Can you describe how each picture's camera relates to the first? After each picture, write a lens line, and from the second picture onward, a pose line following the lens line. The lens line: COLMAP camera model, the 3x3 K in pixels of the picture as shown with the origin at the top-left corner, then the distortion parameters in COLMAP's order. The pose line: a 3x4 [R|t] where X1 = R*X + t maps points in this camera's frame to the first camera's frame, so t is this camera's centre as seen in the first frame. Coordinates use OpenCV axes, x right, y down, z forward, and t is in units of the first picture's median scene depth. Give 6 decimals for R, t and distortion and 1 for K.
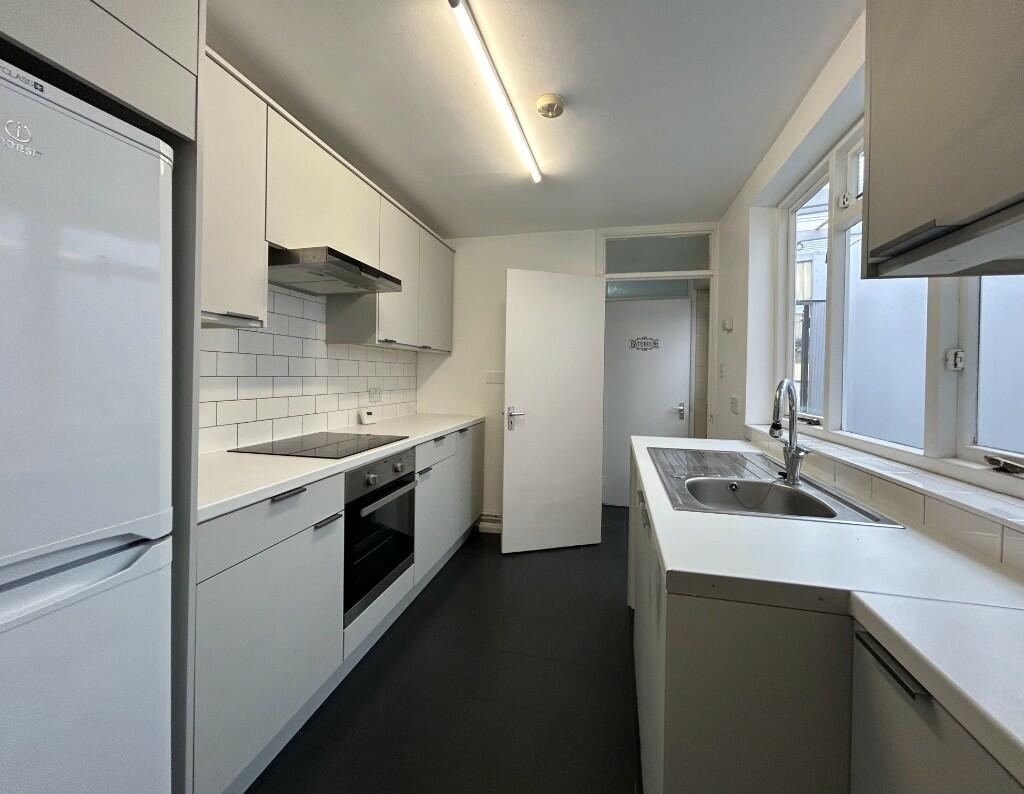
lens RADIAL K [[438.1, 0, 510.6], [0, 438.1, 376.7], [0, 0, 1]] dist [0.000641, -0.000089]
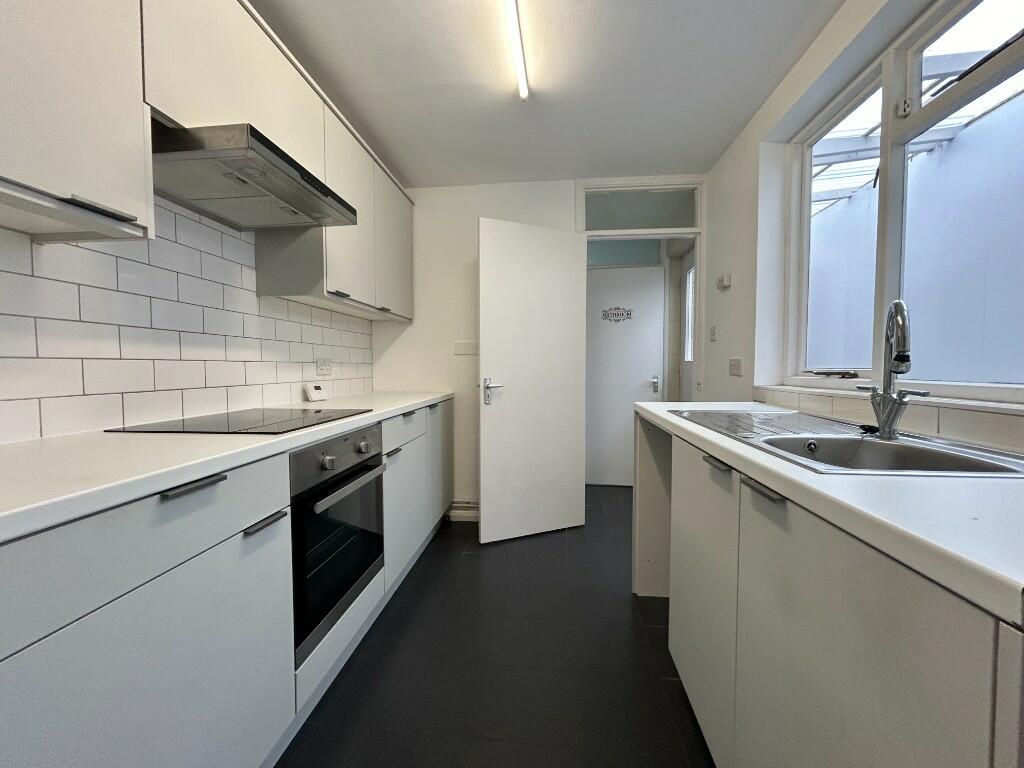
lens RADIAL K [[421.3, 0, 512.0], [0, 421.3, 384.0], [0, 0, 1]] dist [-0.000664, 0.000270]
pose [[0.990956, -0.022942, 0.132212, -0.075997], [0.018014, 0.999102, 0.038345, 0.061080], [-0.132973, -0.035616, 0.990480, 0.197473]]
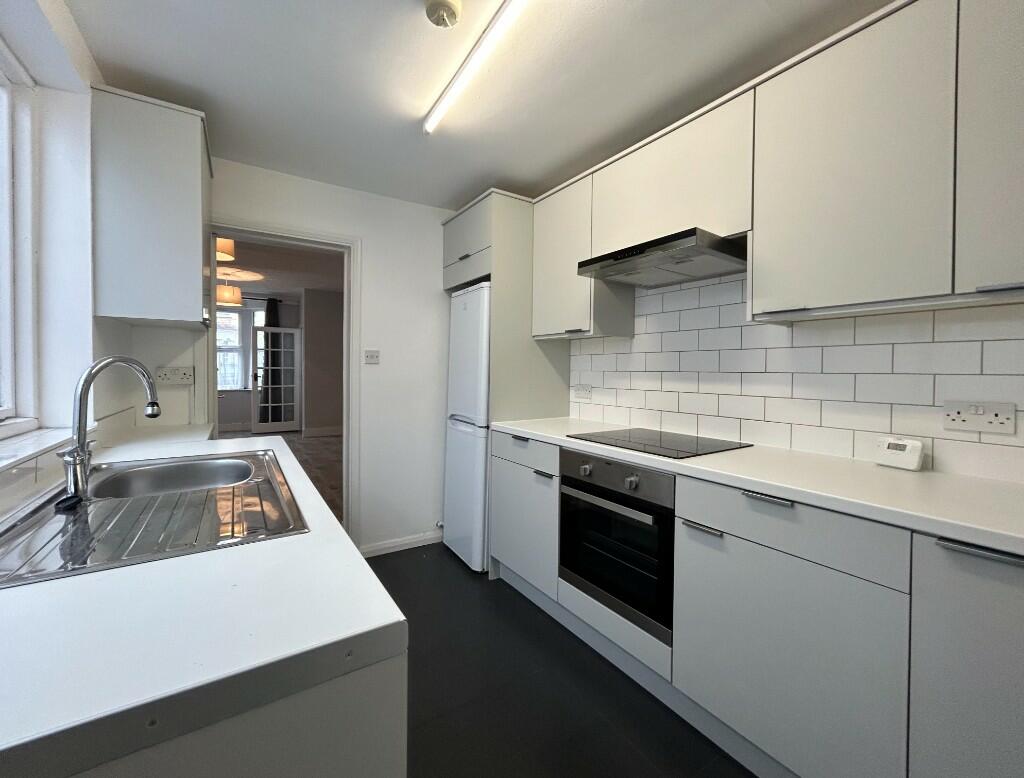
lens RADIAL K [[423.2, 0, 511.2], [0, 423.2, 374.7], [0, 0, 1]] dist [-0.000002, -0.000027]
pose [[-0.688670, -0.014106, -0.724938, 0.392380], [-0.023709, 0.999714, 0.003071, 0.011582], [0.724687, 0.019303, -0.688807, 1.171392]]
